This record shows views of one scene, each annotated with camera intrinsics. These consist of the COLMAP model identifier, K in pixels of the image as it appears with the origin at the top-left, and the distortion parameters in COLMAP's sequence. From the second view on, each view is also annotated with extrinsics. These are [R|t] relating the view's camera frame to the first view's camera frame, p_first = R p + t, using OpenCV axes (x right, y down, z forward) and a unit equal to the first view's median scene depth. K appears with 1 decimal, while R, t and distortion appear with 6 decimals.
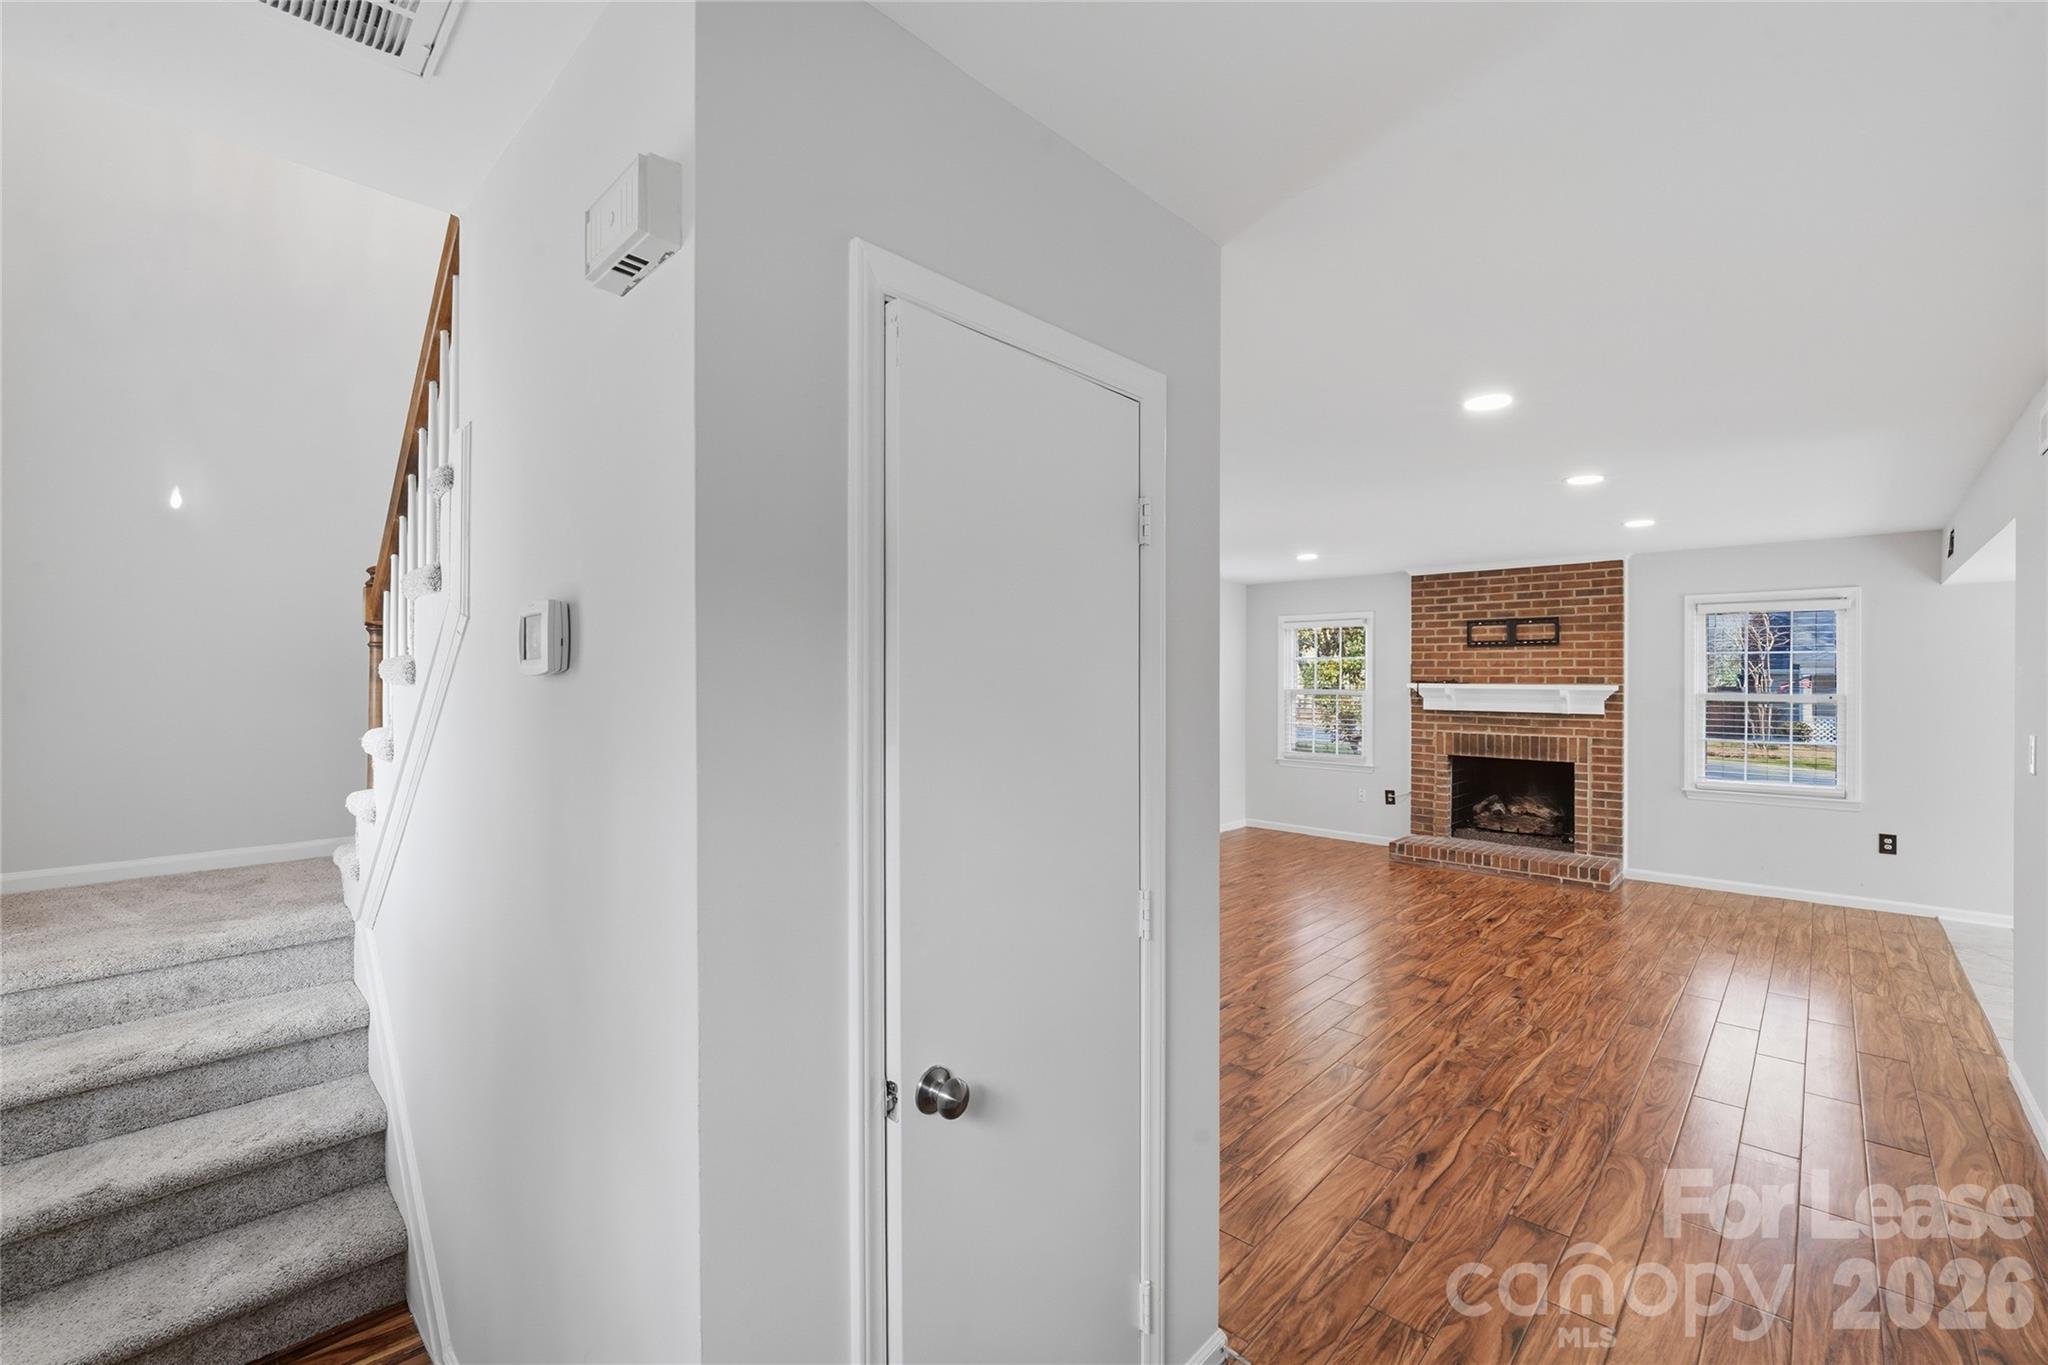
lens RADIAL K [[848.3, 0, 1018.6], [0, 848.3, 680.7], [0, 0, 1]] dist [-0.006234, -0.004031]
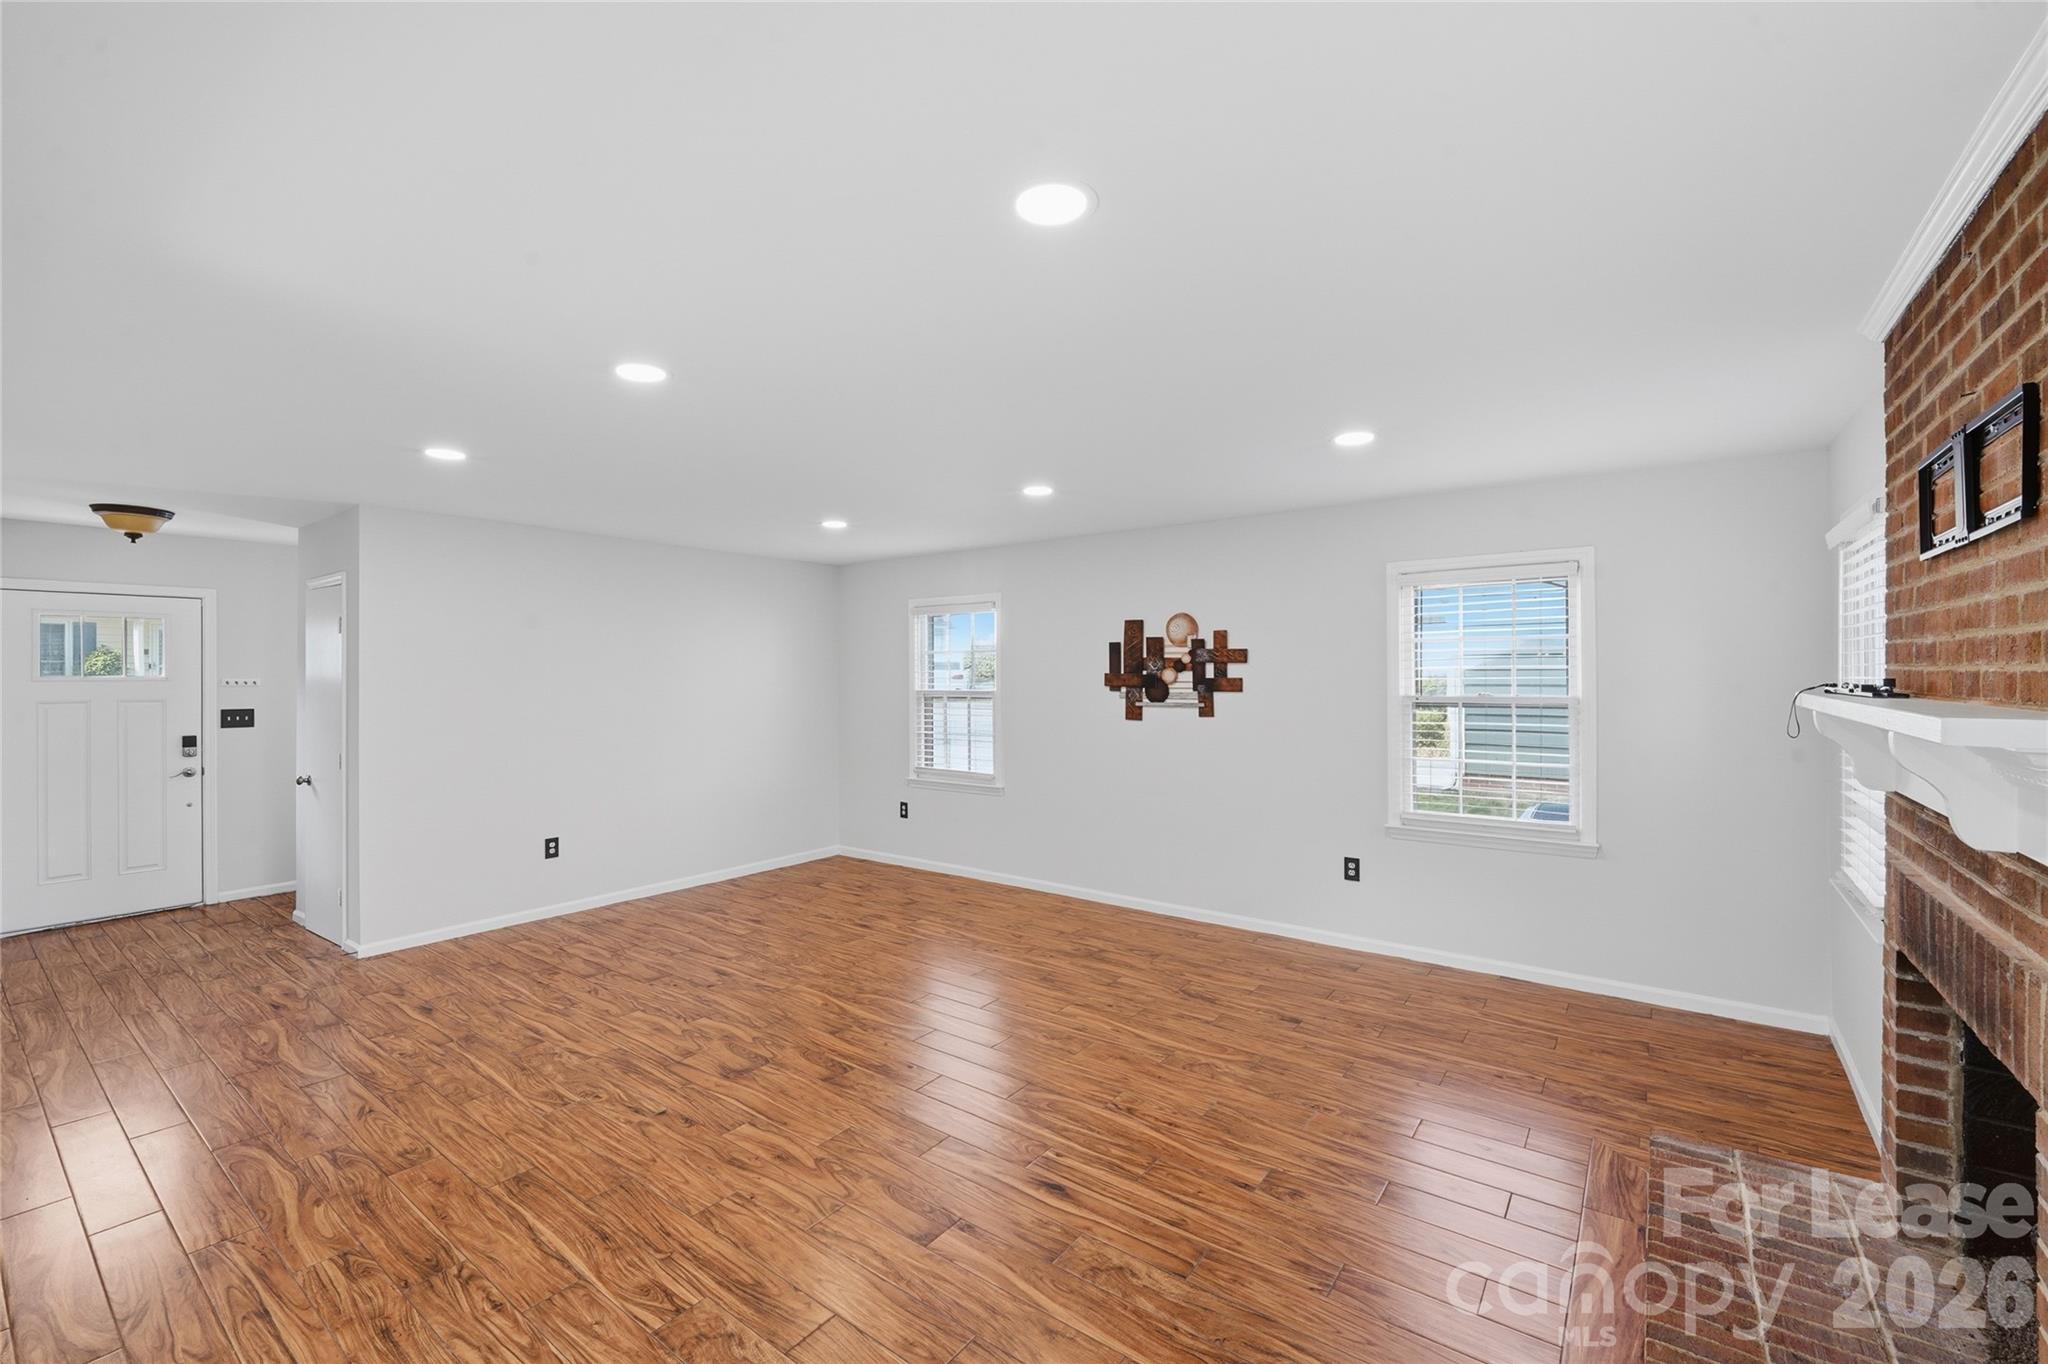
lens RADIAL K [[848.3, 0, 1015.7], [0, 848.3, 673.1], [0, 0, 1]] dist [-0.006234, -0.004031]
pose [[0.119232, -0.002828, -0.992862, 0.833004], [0.000399, 0.999996, -0.002800, -0.003314], [0.992866, -0.000062, 0.119232, 0.747637]]
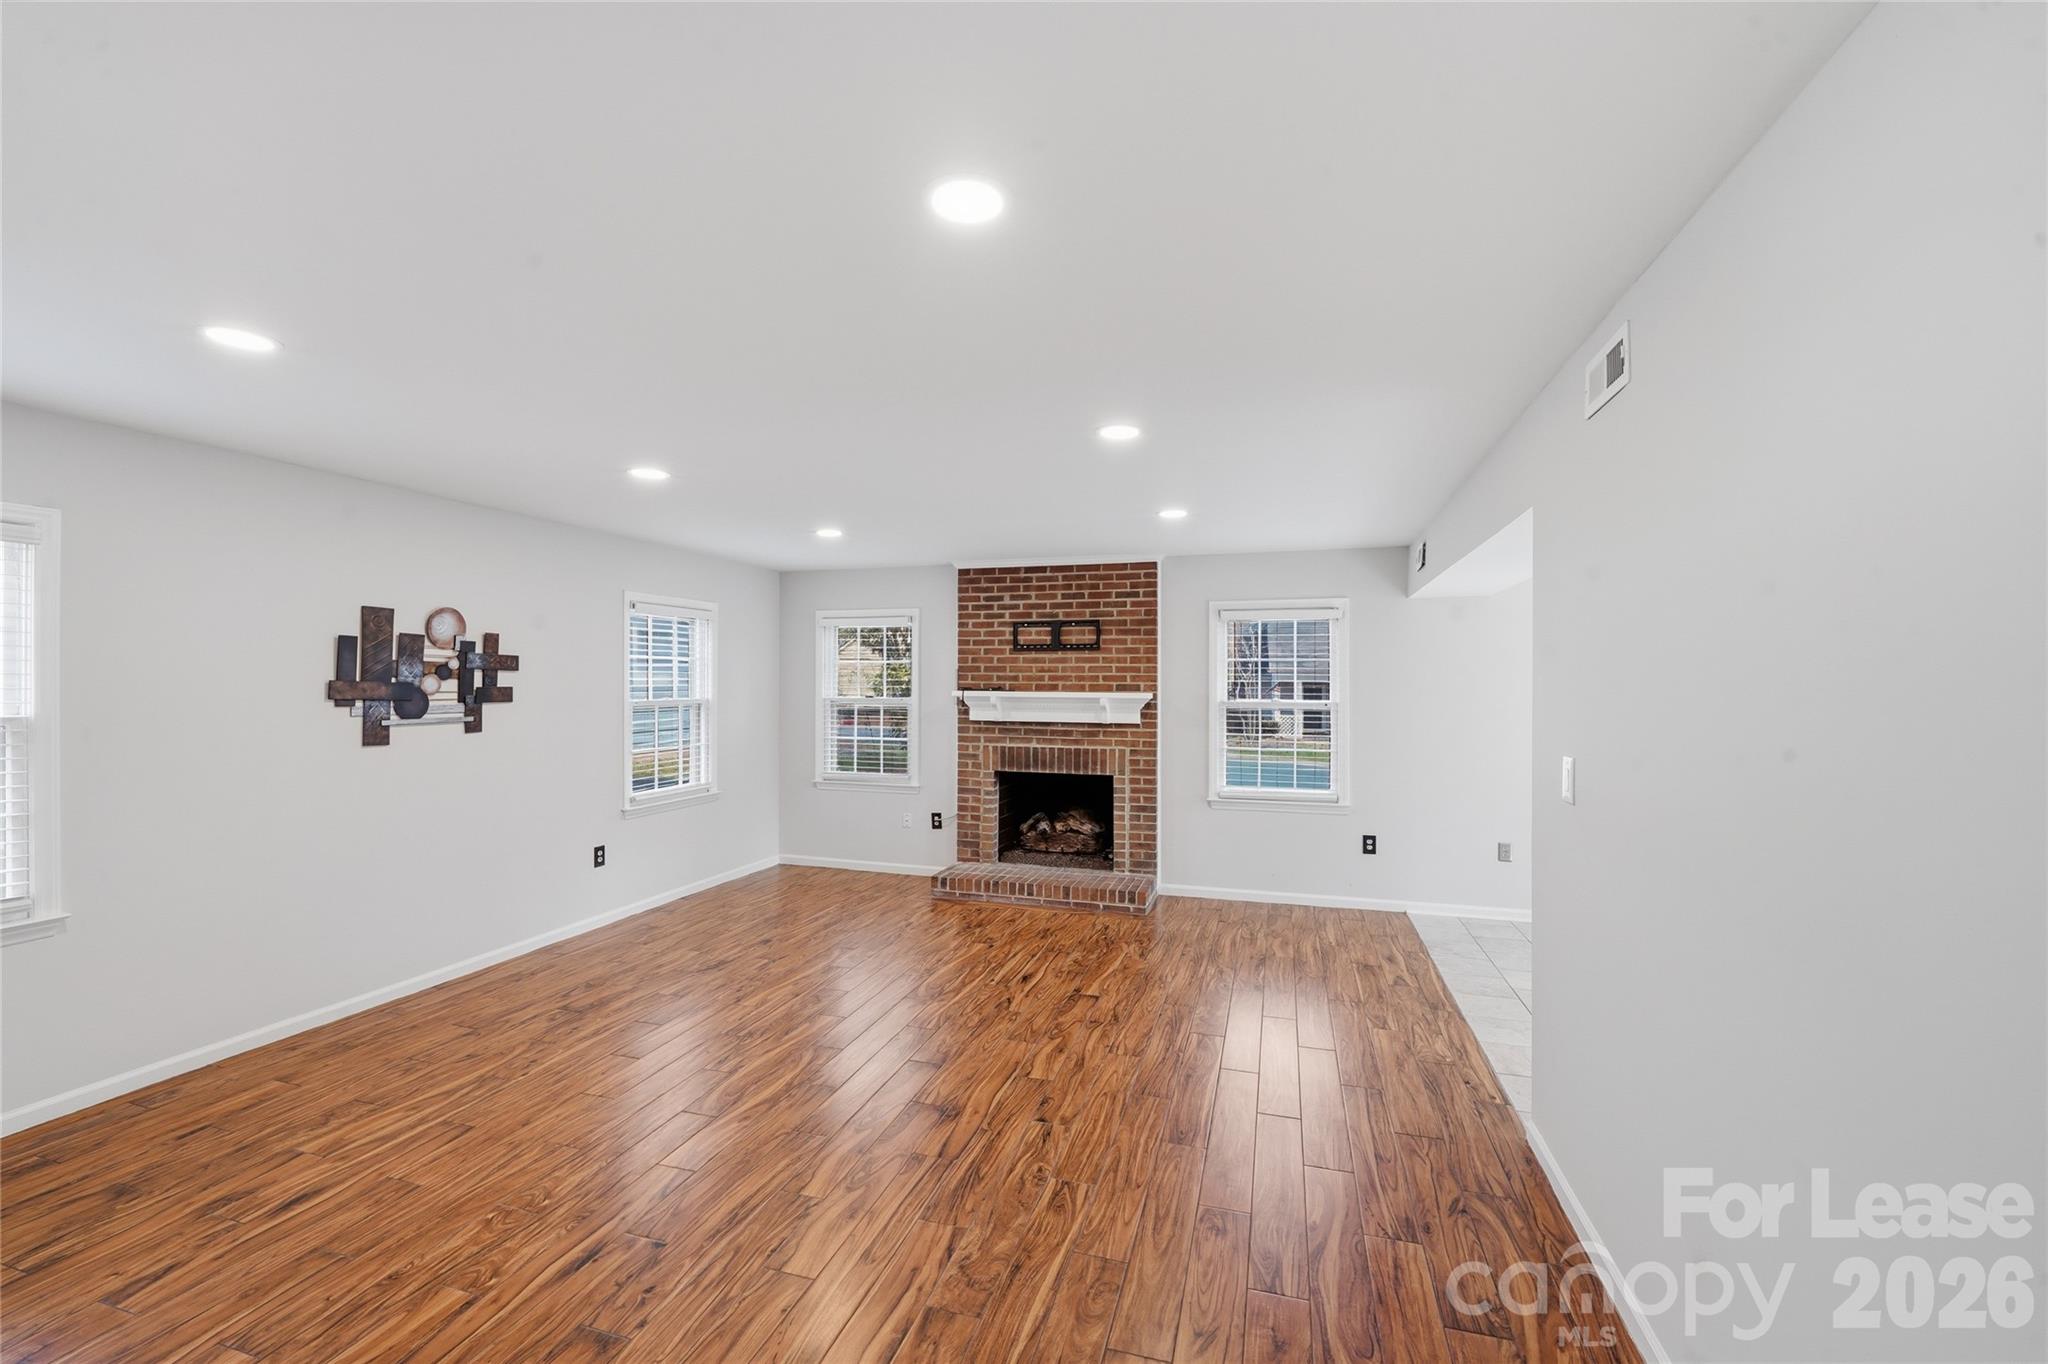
lens RADIAL K [[848.3, 0, 1028.7], [0, 848.3, 673.8], [0, 0, 1]] dist [-0.006234, -0.004031]
pose [[0.889795, 0.007286, 0.456302, 0.146623], [-0.001110, 0.999904, -0.013800, -0.002634], [-0.456359, 0.011772, 0.889718, 0.209530]]
